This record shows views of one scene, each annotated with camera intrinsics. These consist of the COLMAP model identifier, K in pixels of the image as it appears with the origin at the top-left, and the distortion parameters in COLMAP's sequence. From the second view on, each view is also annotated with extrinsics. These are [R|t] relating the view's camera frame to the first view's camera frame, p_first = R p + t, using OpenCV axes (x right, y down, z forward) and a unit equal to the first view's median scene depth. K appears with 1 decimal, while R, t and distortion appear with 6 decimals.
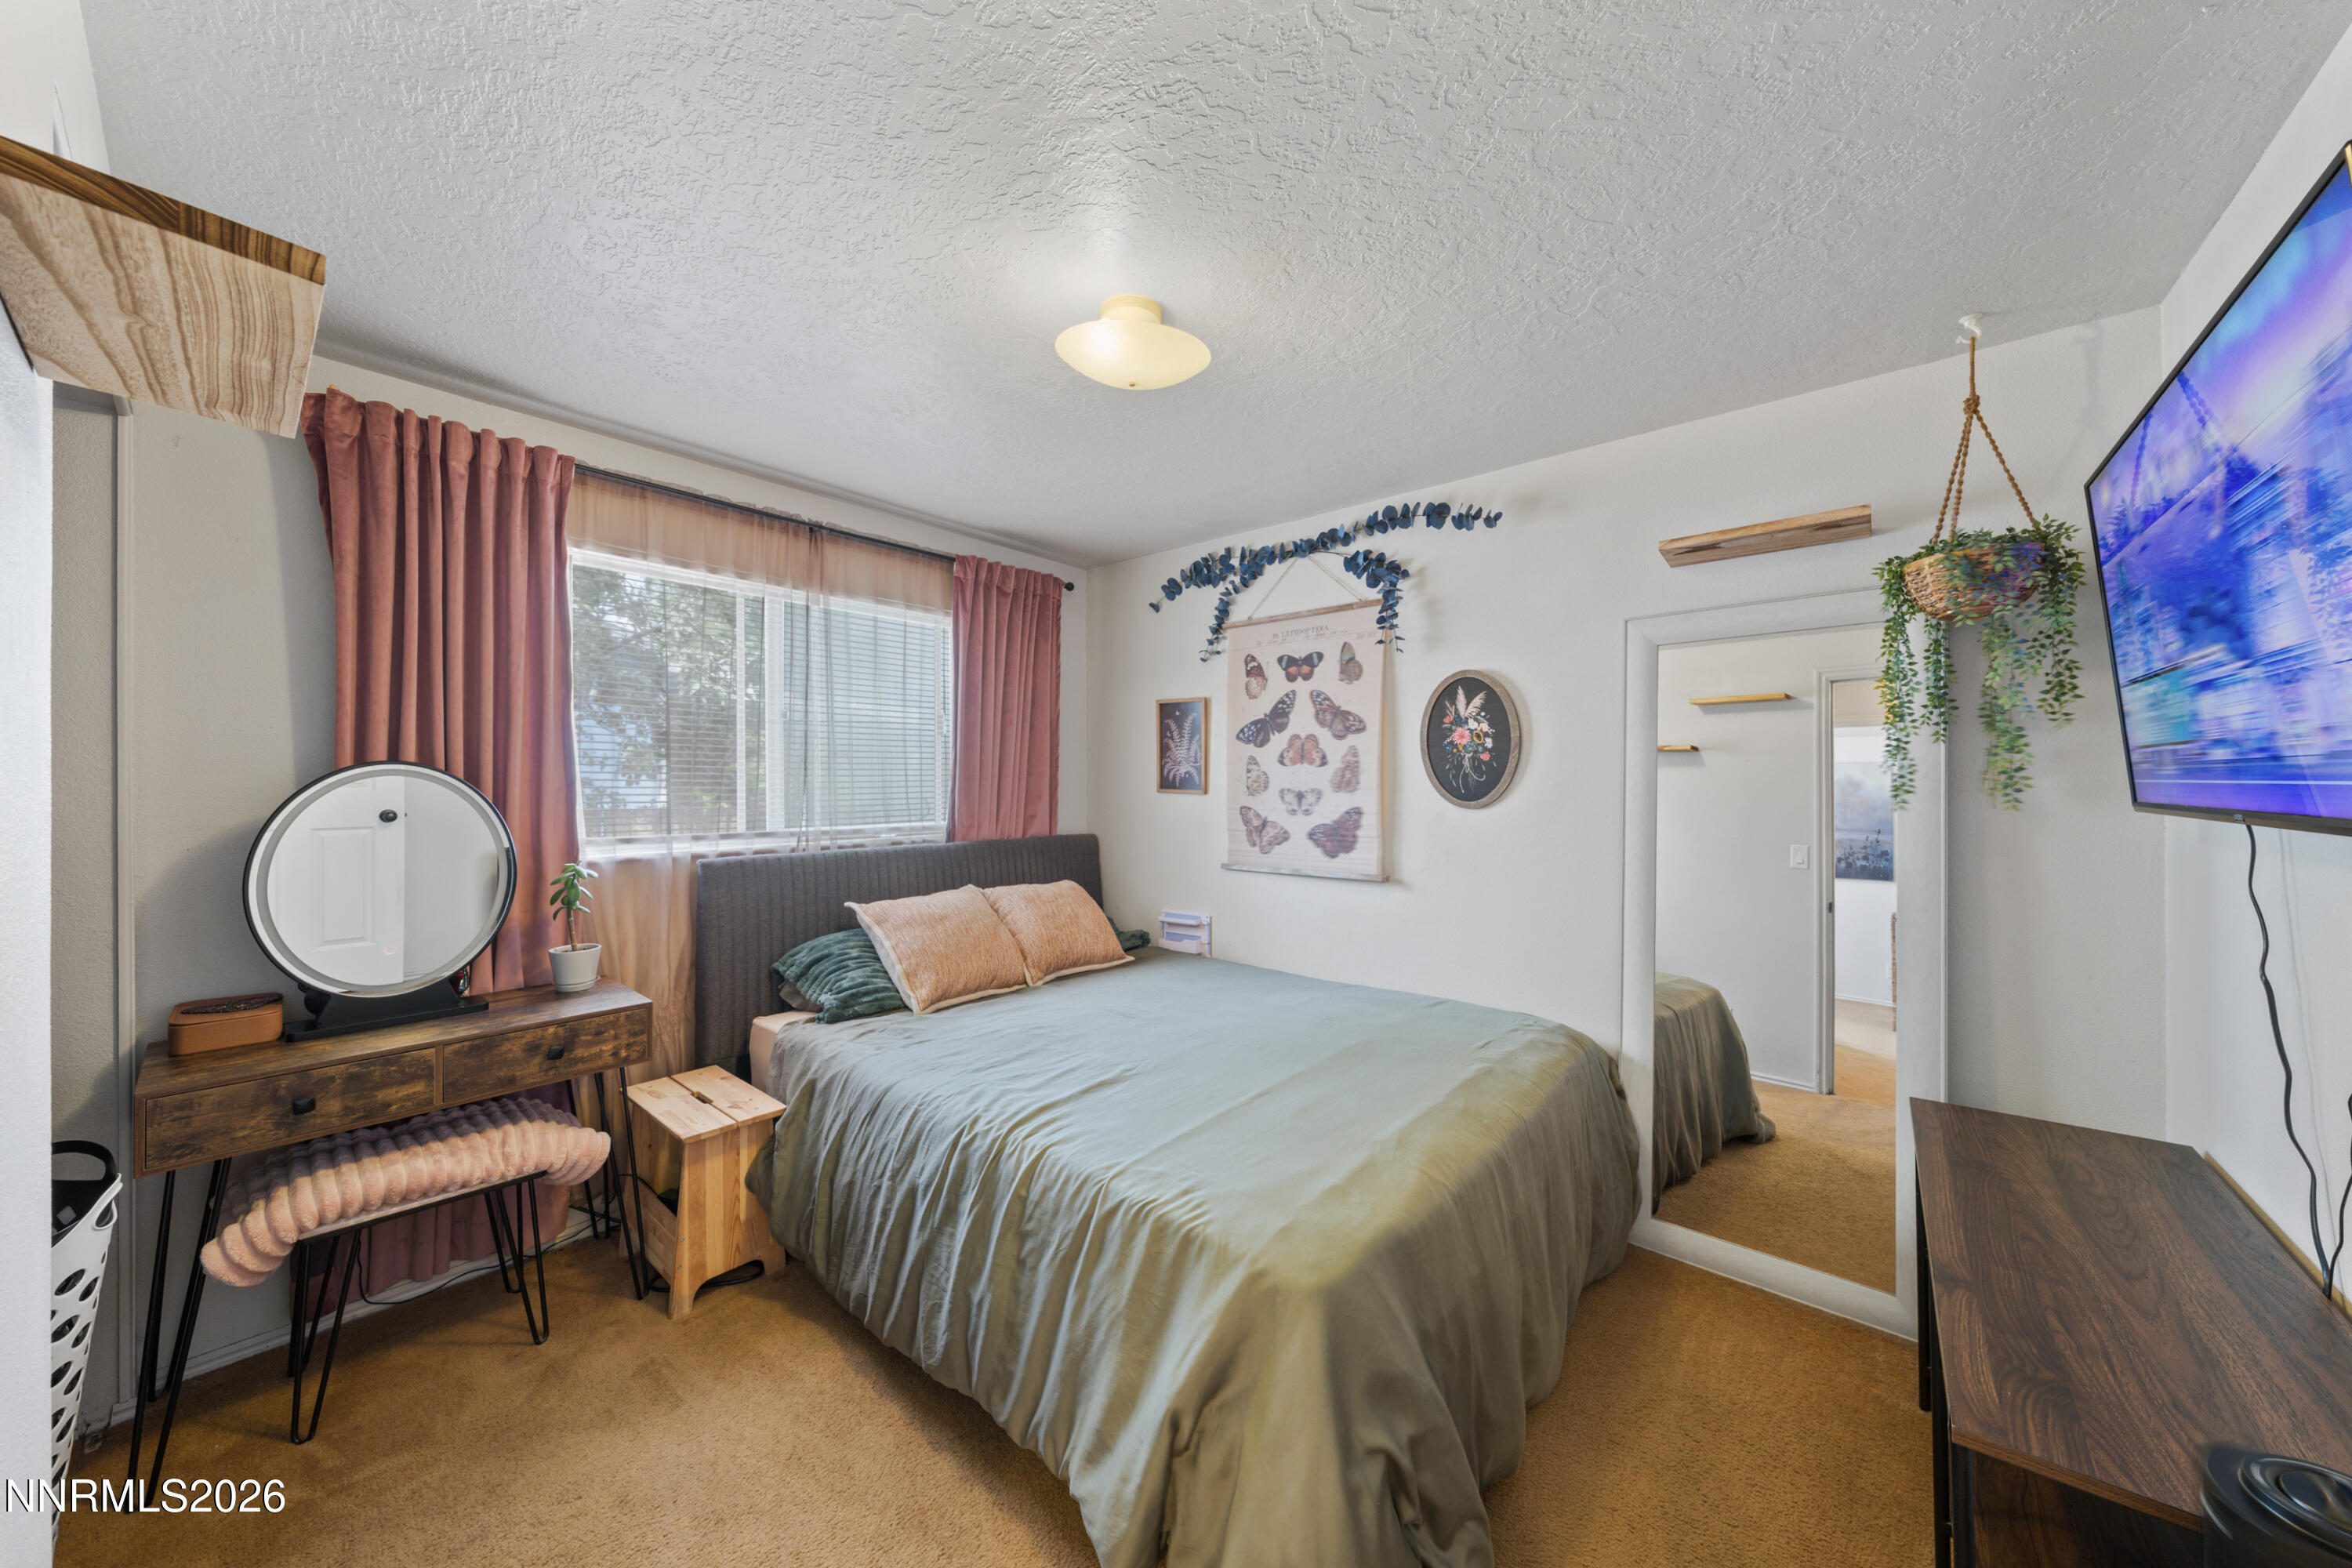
lens RADIAL K [[797.9, 0, 1185.0], [0, 797.9, 783.5], [0, 0, 1]] dist [0.000916, -0.000068]
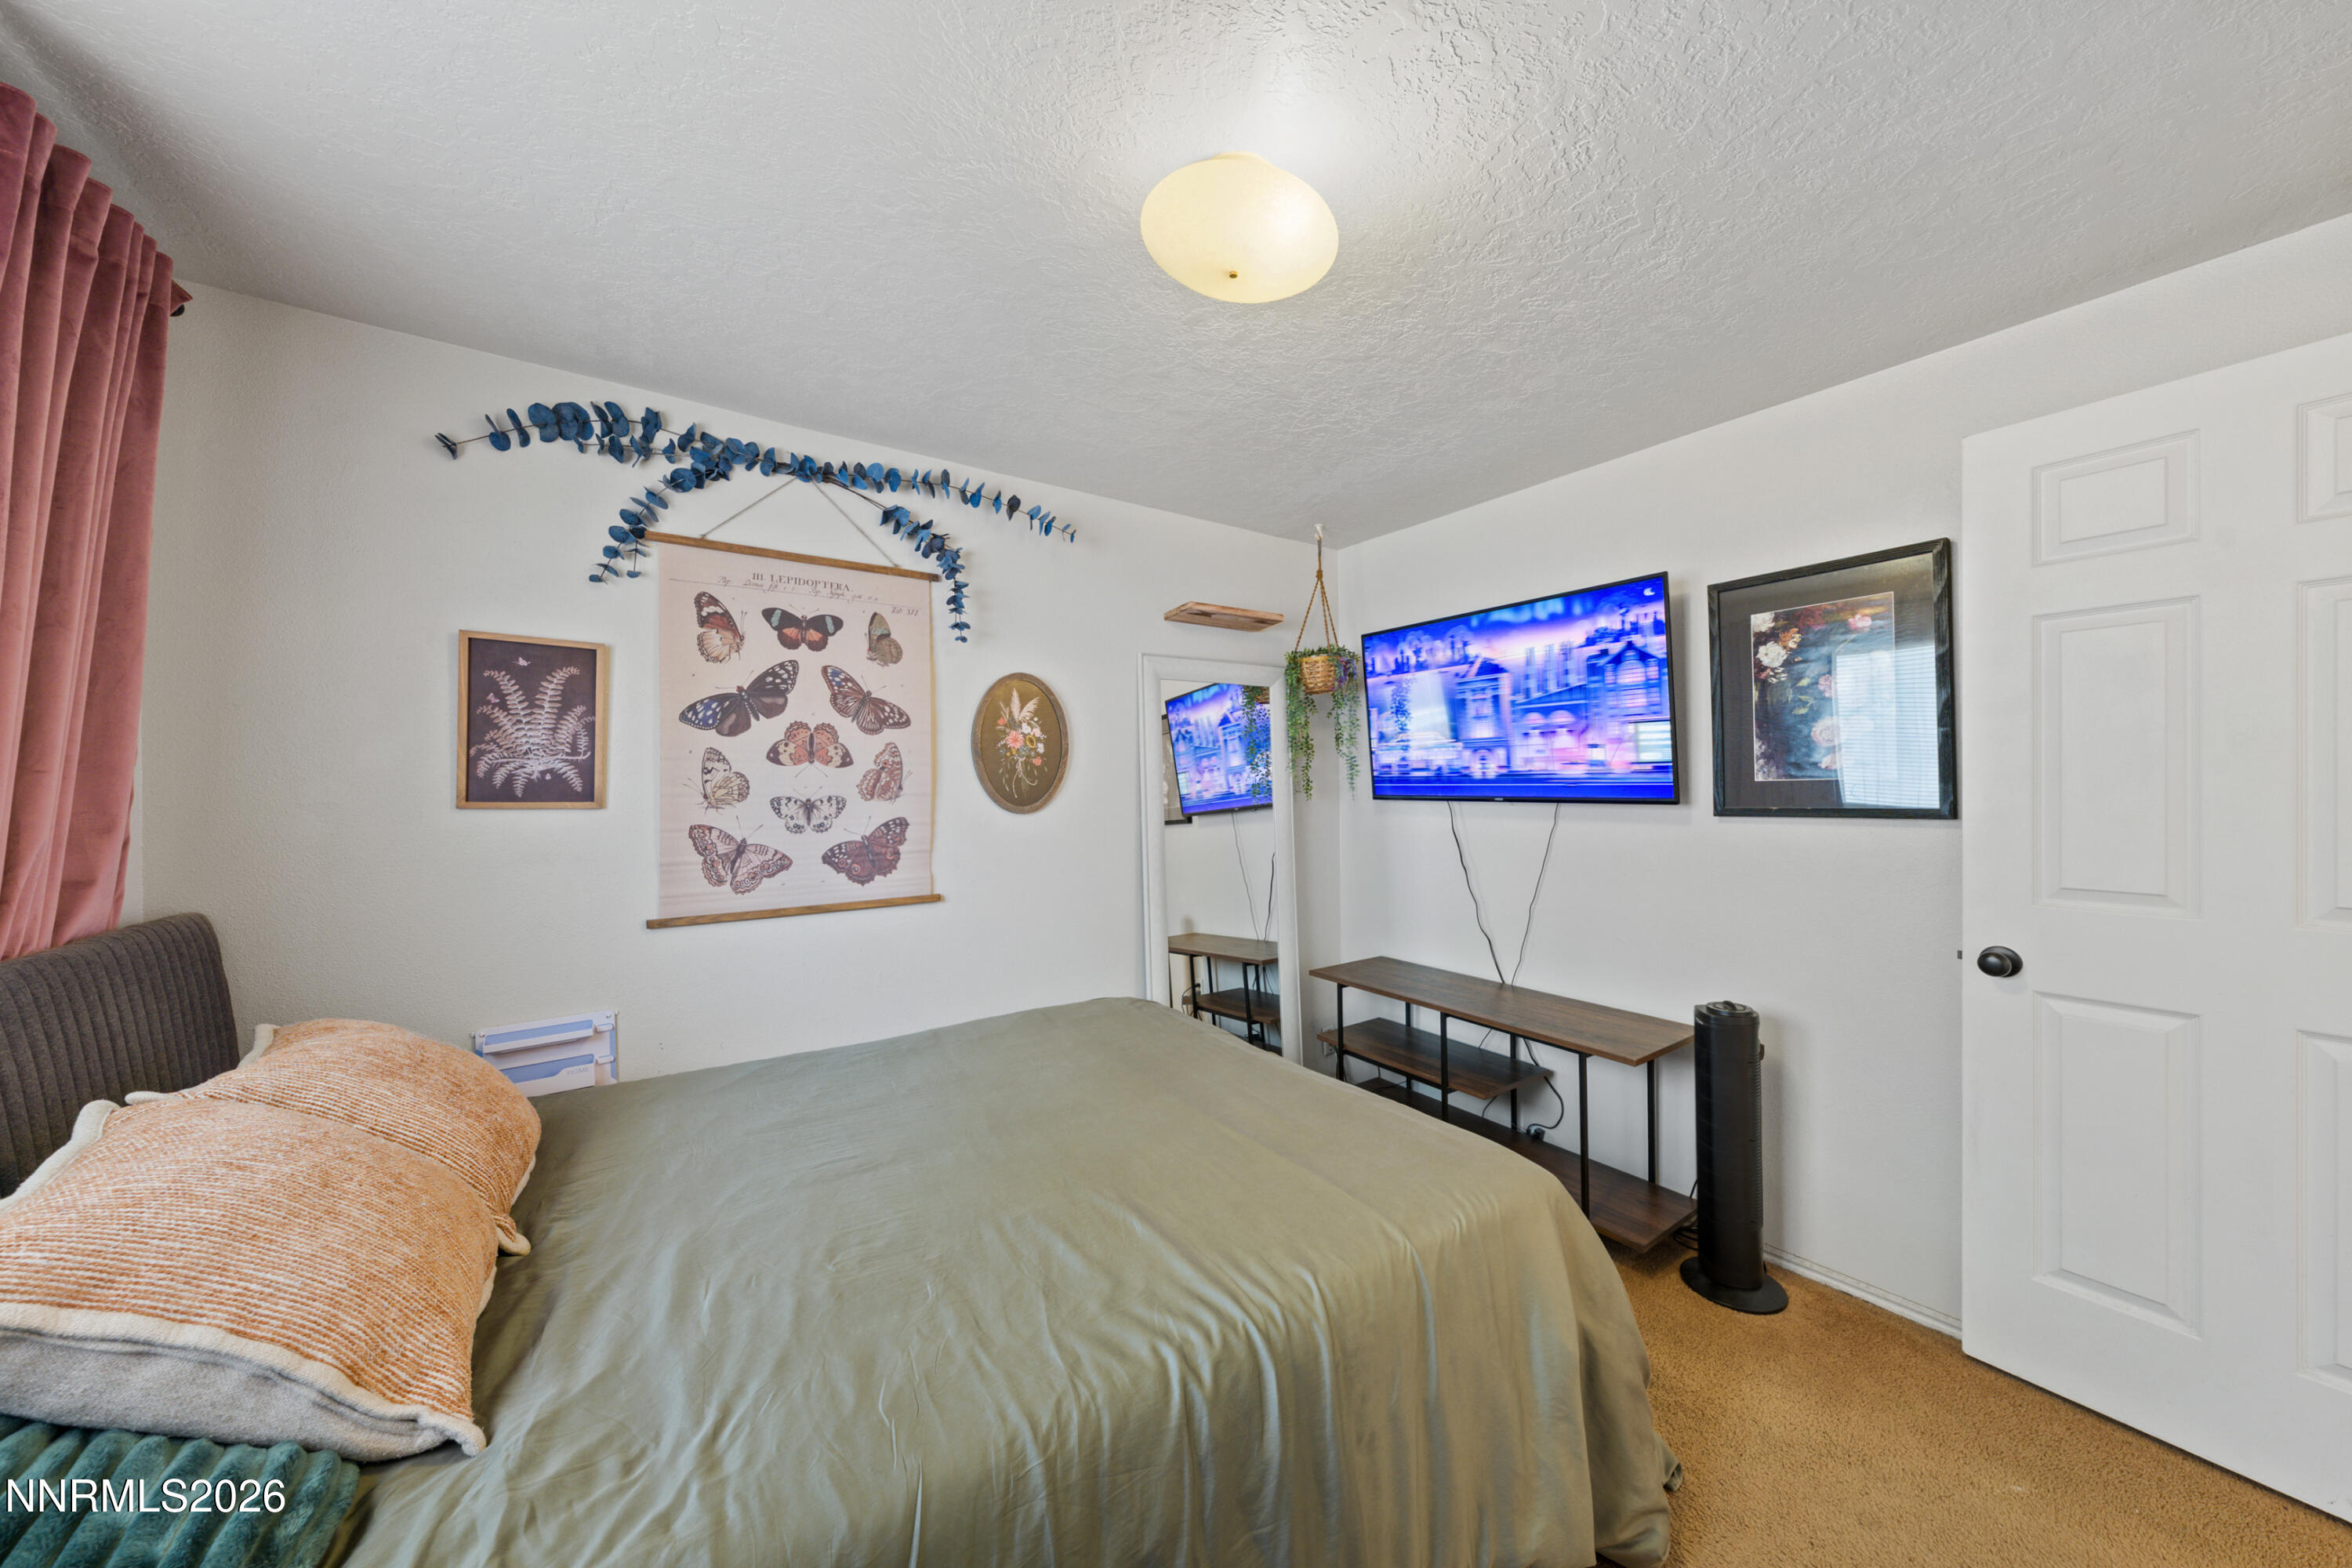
lens RADIAL K [[797.9, 0, 1185.0], [0, 797.9, 783.5], [0, 0, 1]] dist [0.000916, -0.000068]
pose [[0.262591, -0.000846, 0.964907, -0.472066], [0.003196, 0.999995, 0.000008, -0.004403], [-0.964902, 0.003082, 0.262592, 0.472796]]
